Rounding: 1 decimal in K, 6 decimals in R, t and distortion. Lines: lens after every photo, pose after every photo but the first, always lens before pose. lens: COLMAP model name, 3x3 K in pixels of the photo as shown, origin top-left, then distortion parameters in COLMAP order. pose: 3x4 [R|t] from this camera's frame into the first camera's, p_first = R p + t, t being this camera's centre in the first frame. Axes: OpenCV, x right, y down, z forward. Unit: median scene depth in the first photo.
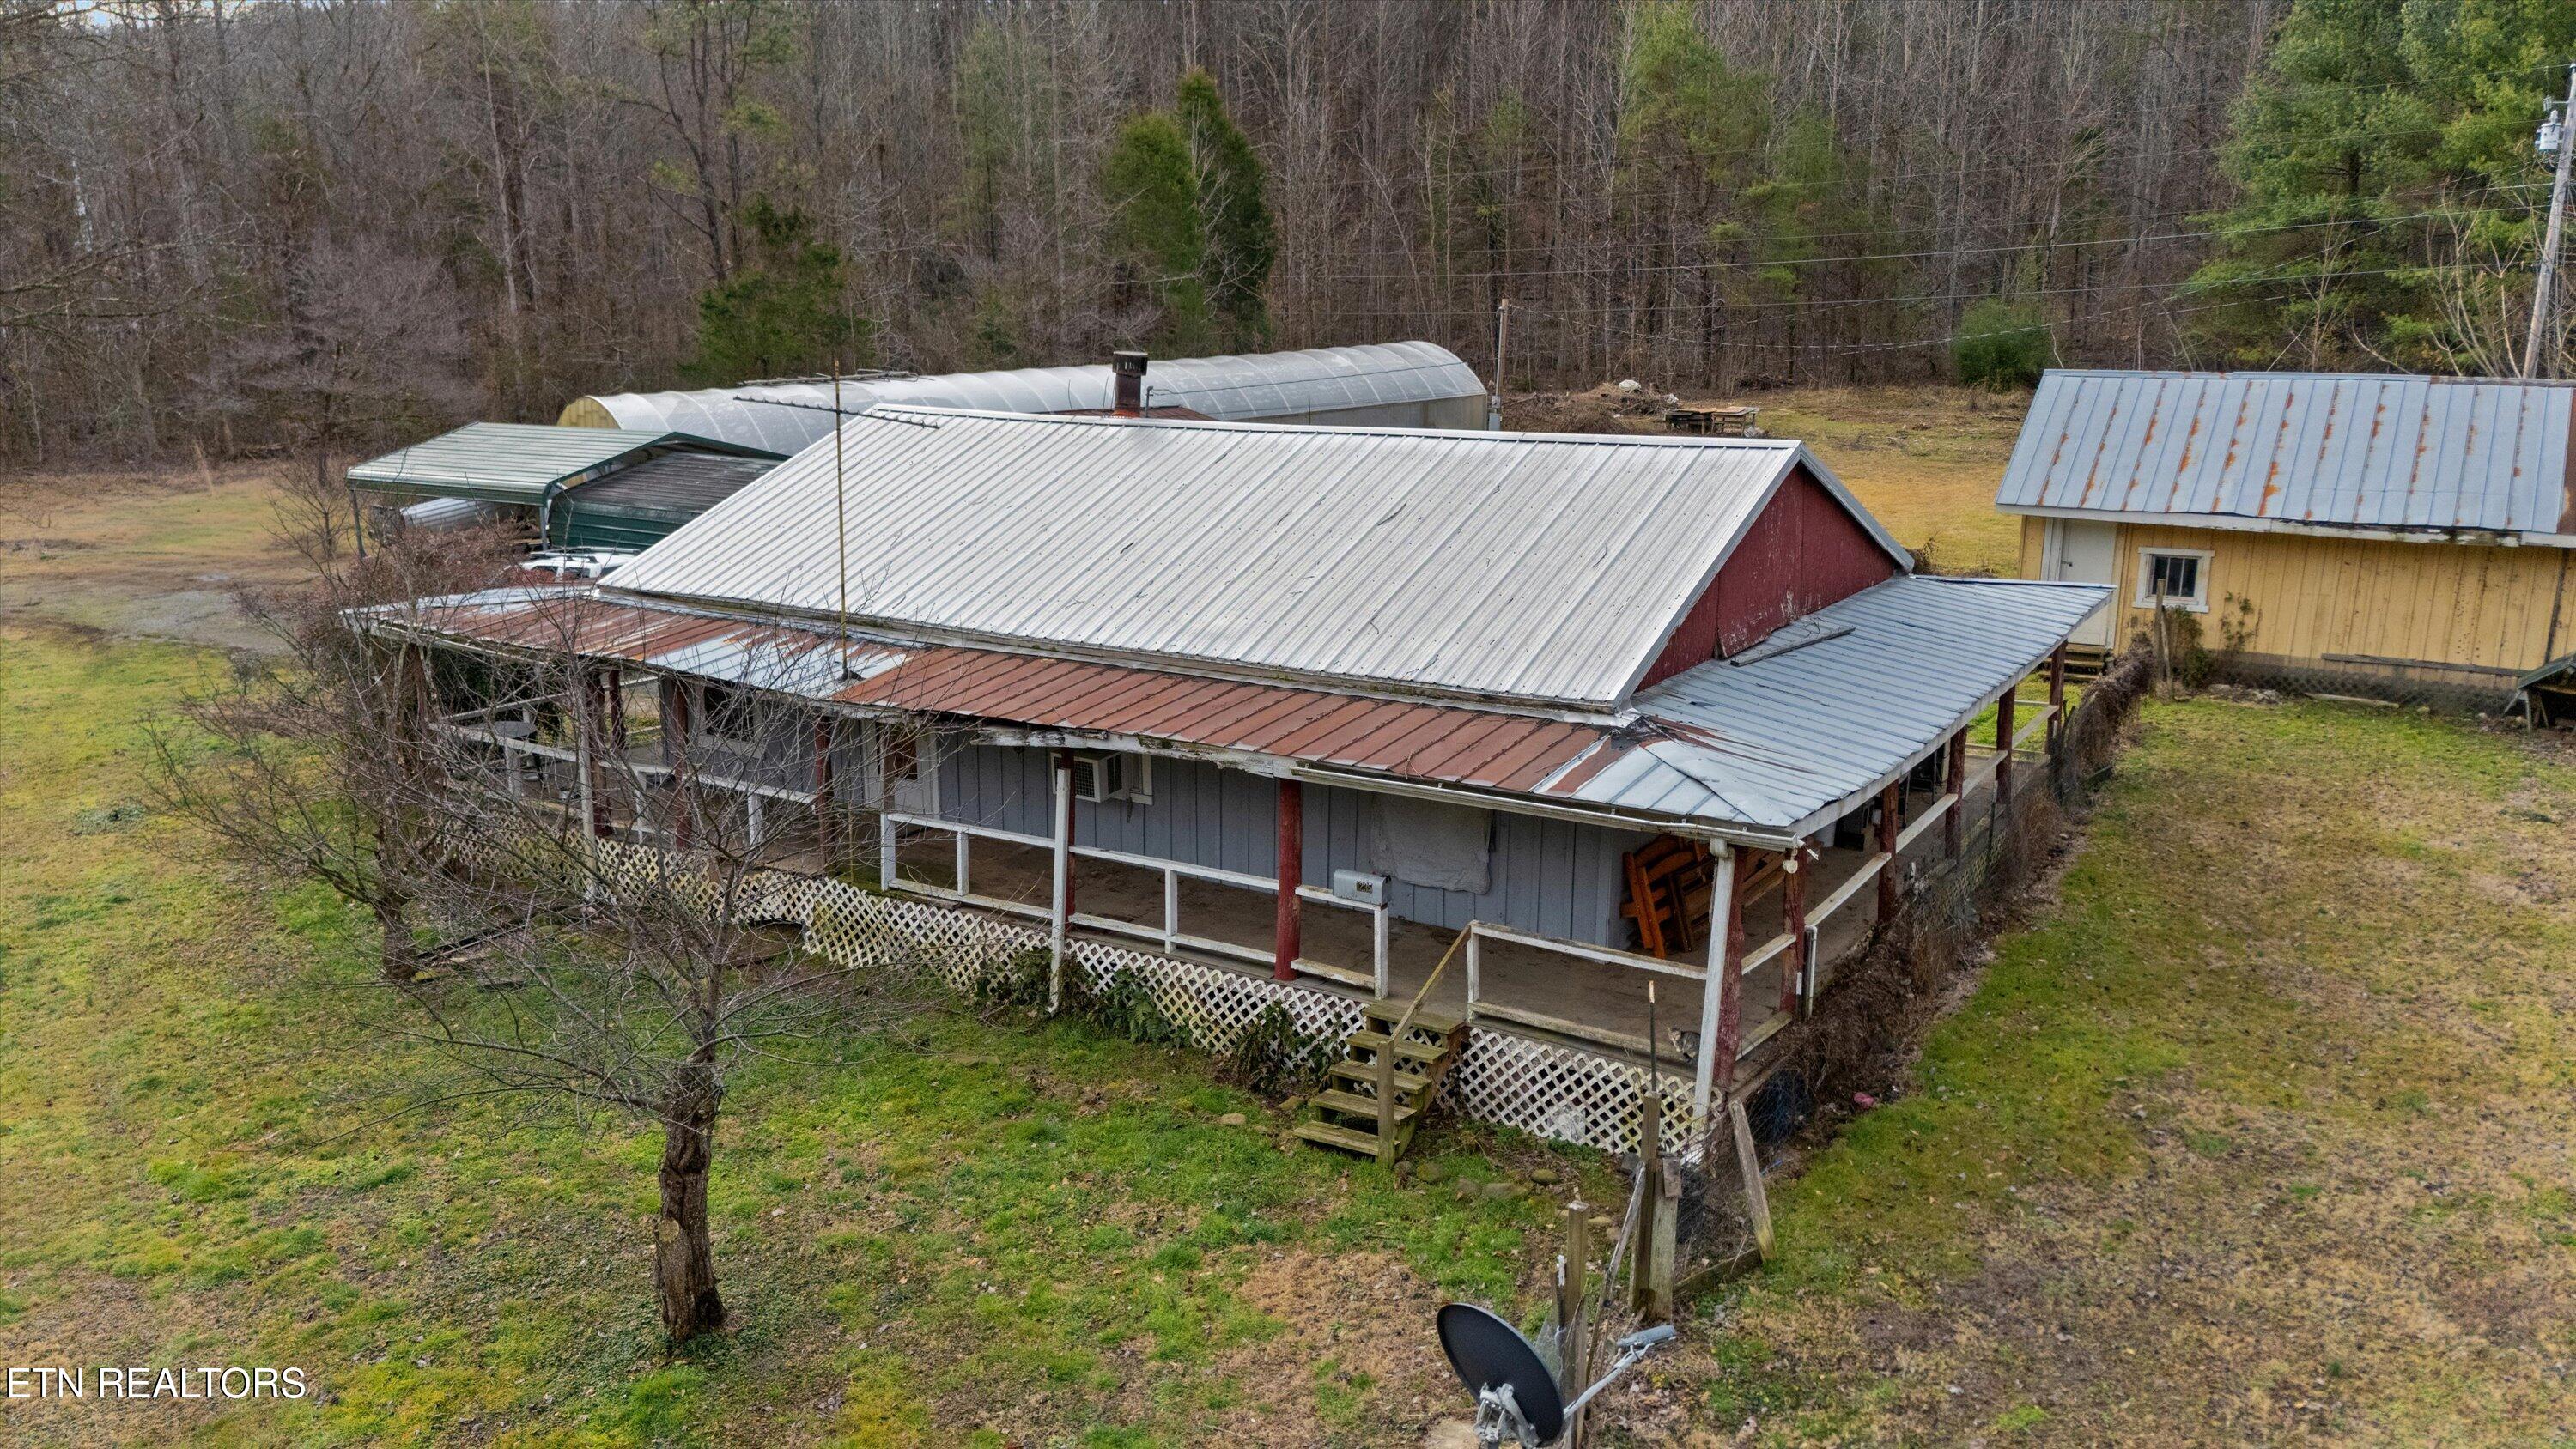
lens RADIAL K [[1859.7, 0, 1288.0], [0, 1859.7, 724.5], [0, 0, 1]] dist [0.071421, -0.000033]
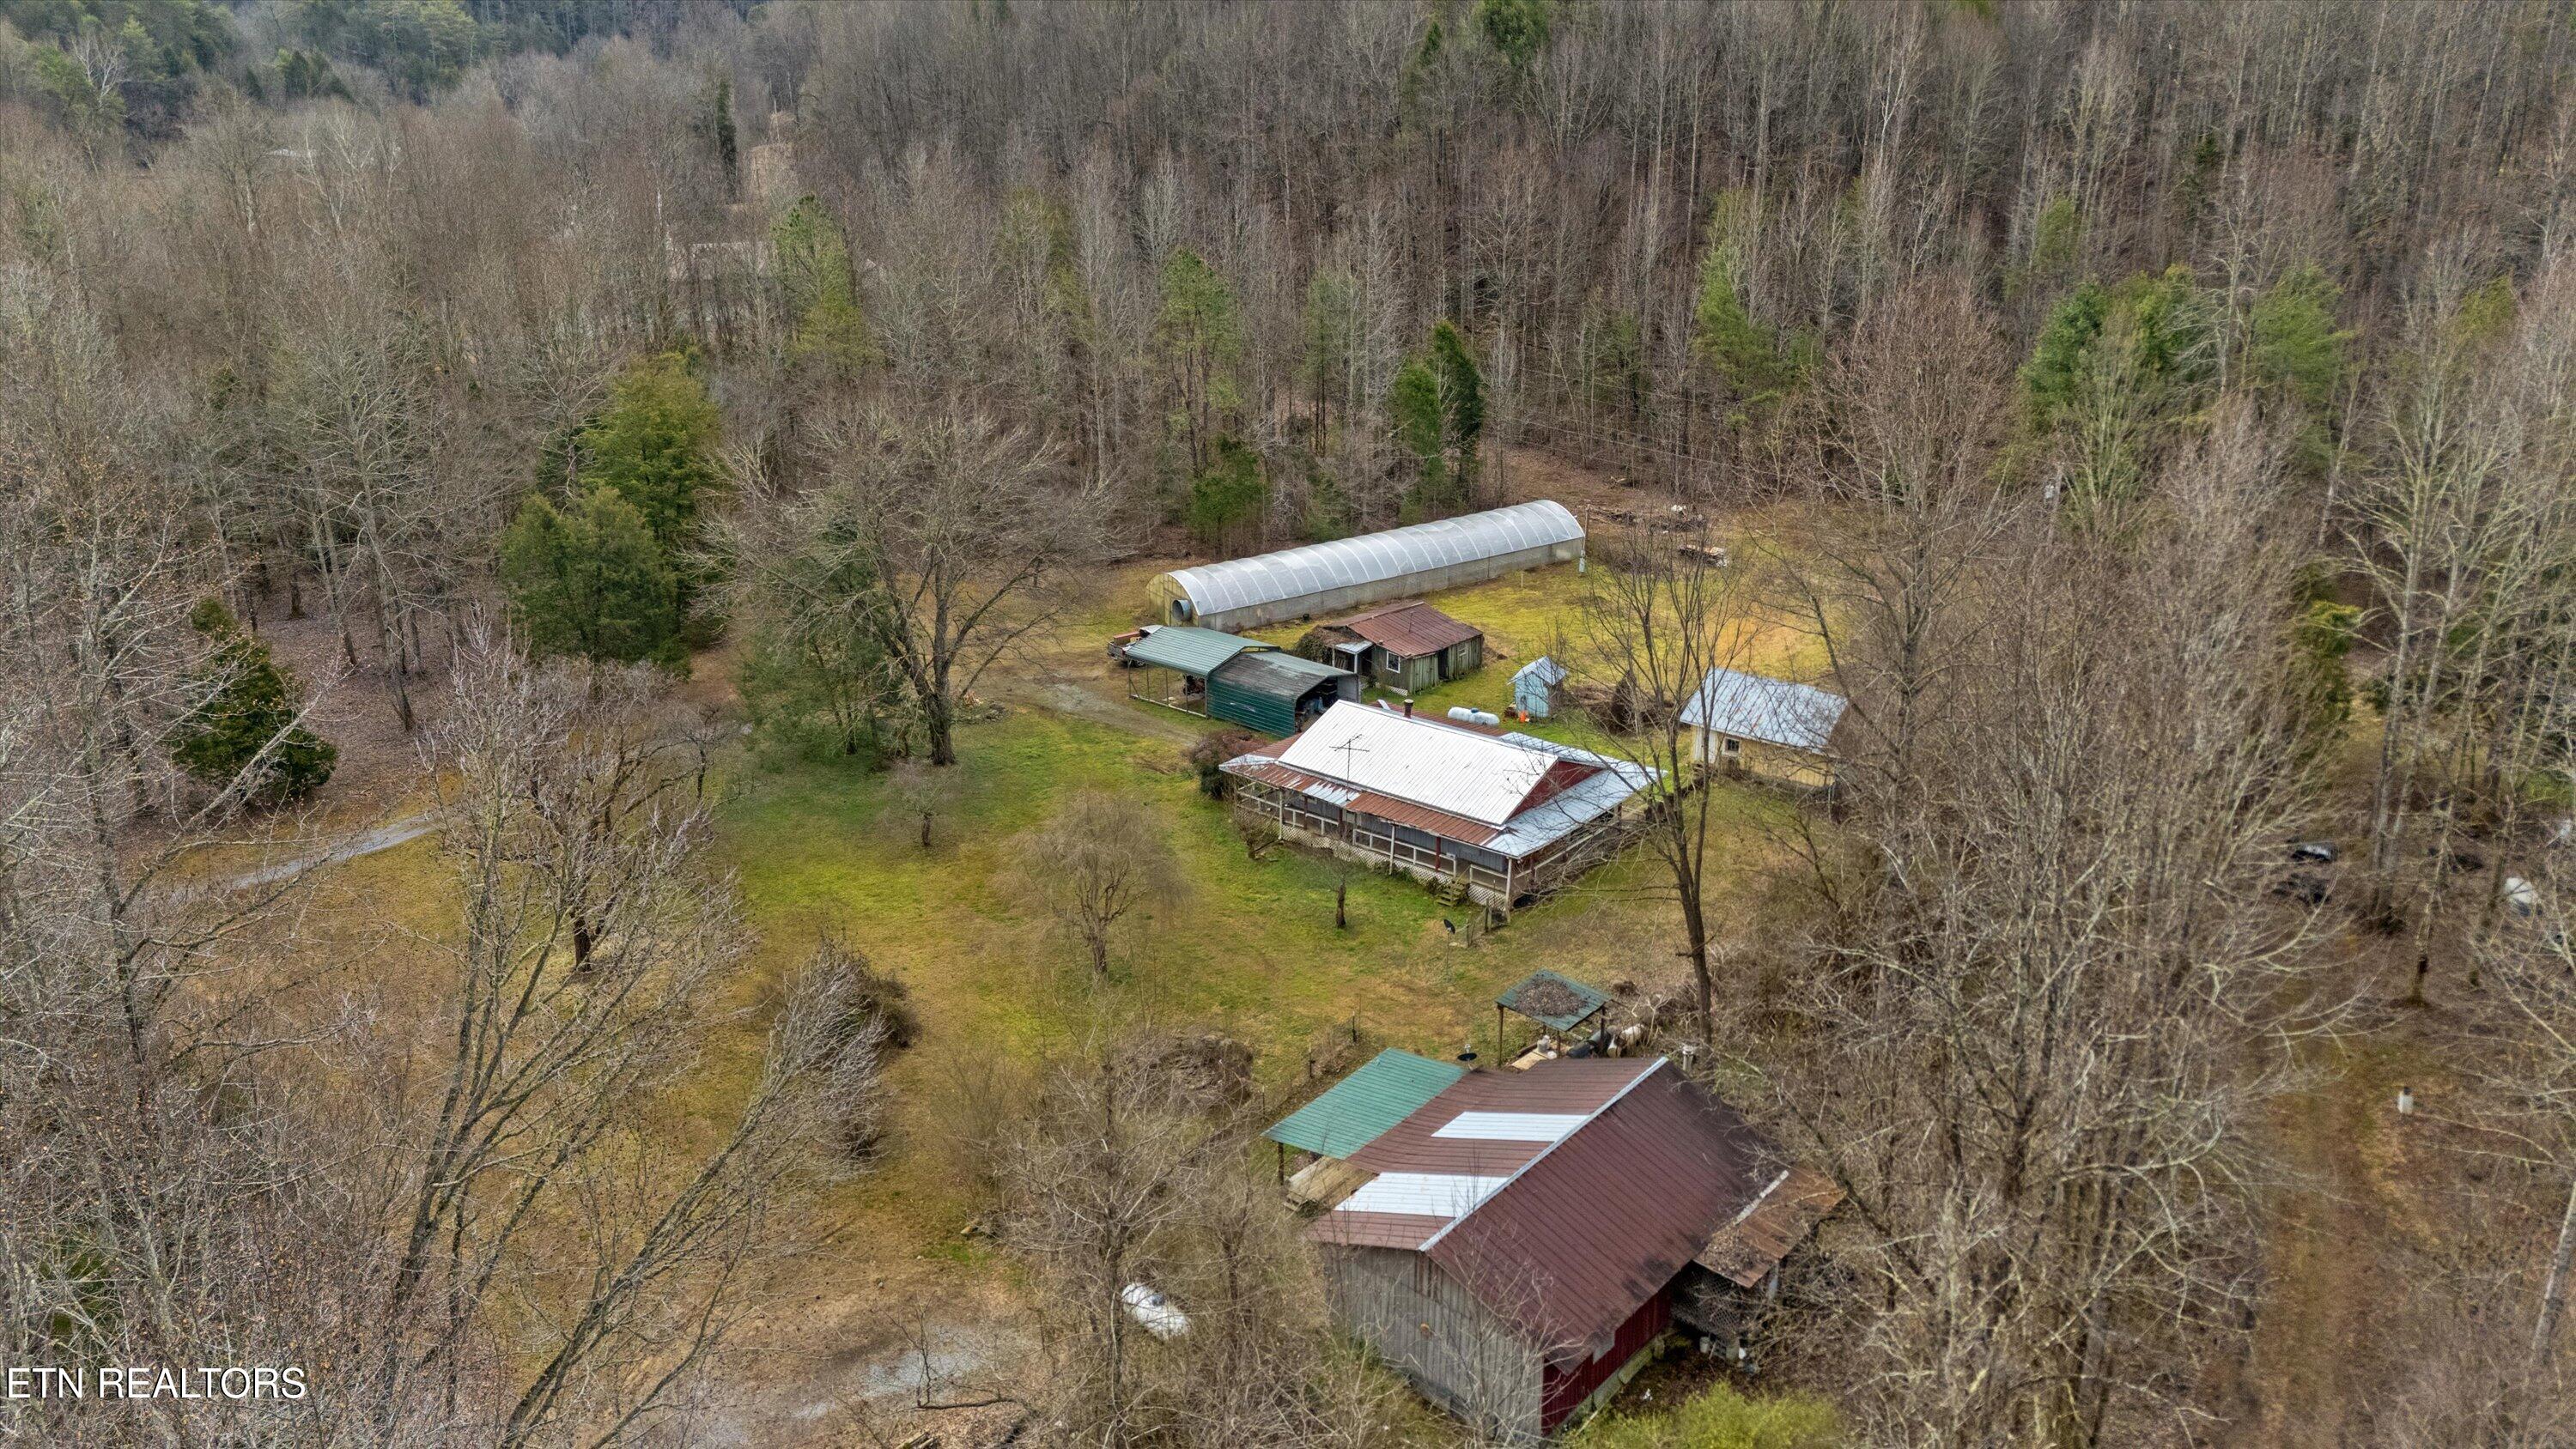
lens RADIAL K [[1859.7, 0, 1288.0], [0, 1859.7, 724.5], [0, 0, 1]] dist [0.071421, -0.000033]
pose [[0.991168, 0.042732, -0.125542, 0.204240], [-0.027368, 0.992196, 0.121649, -0.822376], [0.129760, -0.117139, 0.984602, -3.793631]]
